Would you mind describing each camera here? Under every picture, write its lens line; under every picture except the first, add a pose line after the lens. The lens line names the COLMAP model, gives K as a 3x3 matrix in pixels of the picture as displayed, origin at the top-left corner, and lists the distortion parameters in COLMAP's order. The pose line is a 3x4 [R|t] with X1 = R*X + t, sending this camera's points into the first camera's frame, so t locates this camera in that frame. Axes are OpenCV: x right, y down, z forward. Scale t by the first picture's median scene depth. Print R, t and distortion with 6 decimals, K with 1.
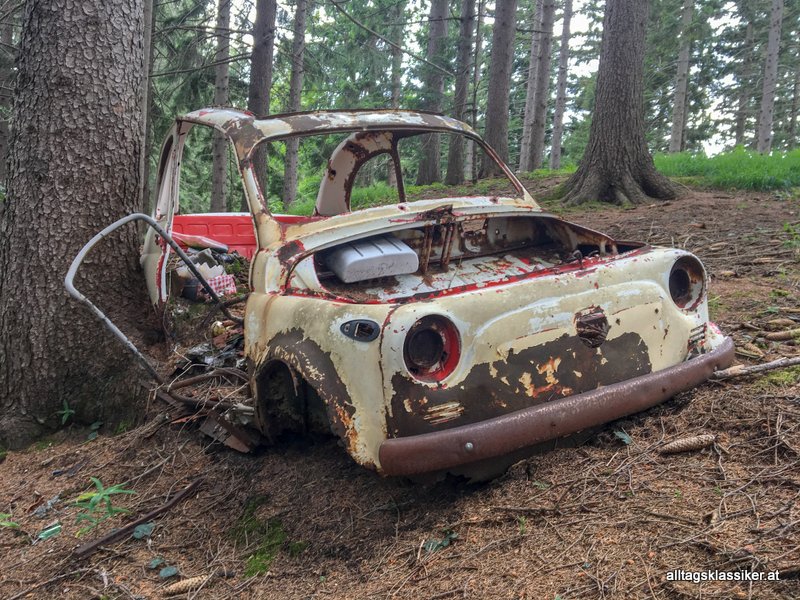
lens RADIAL K [[672.9, 0, 400.0], [0, 672.9, 300.0], [0, 0, 1]] dist [0.099625, -0.143113]
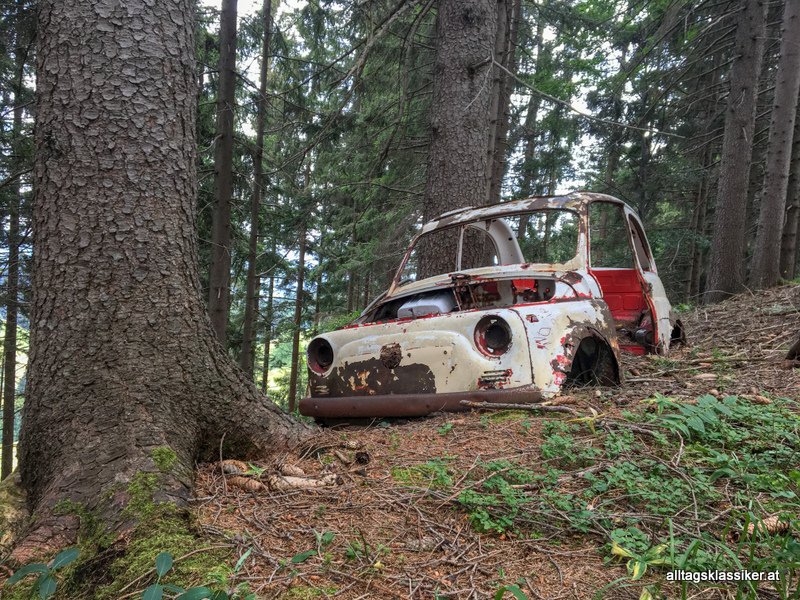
lens RADIAL K [[672.9, 0, 400.0], [0, 672.9, 300.0], [0, 0, 1]] dist [0.099625, -0.143113]
pose [[0.445348, 0.025735, -0.894988, 1.581347], [-0.070021, 0.997527, -0.006159, -0.077576], [0.892616, 0.065411, 0.446048, 0.273537]]
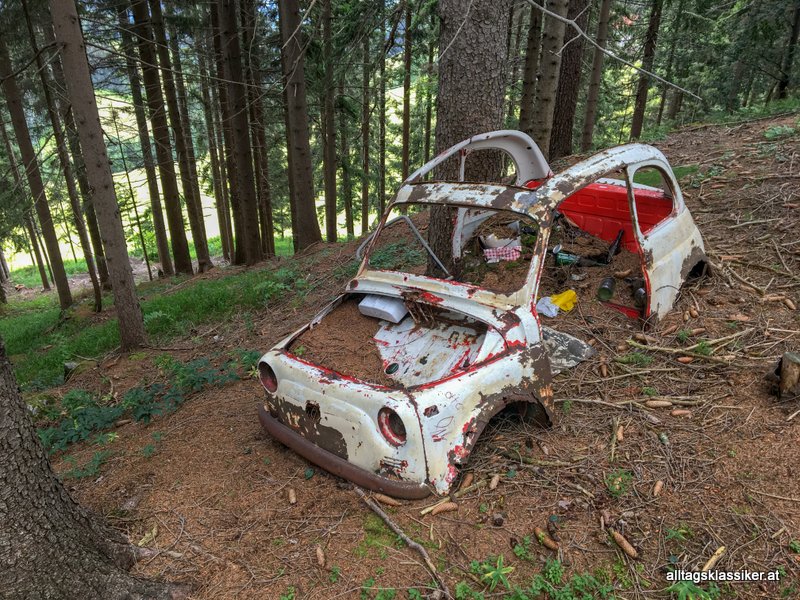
lens RADIAL K [[672.9, 0, 400.0], [0, 672.9, 300.0], [0, 0, 1]] dist [0.099625, -0.143113]
pose [[0.268281, 0.401011, -0.875908, 1.564737], [-0.025205, 0.911851, 0.409746, -0.835357], [0.963011, -0.087850, 0.254740, 0.739238]]
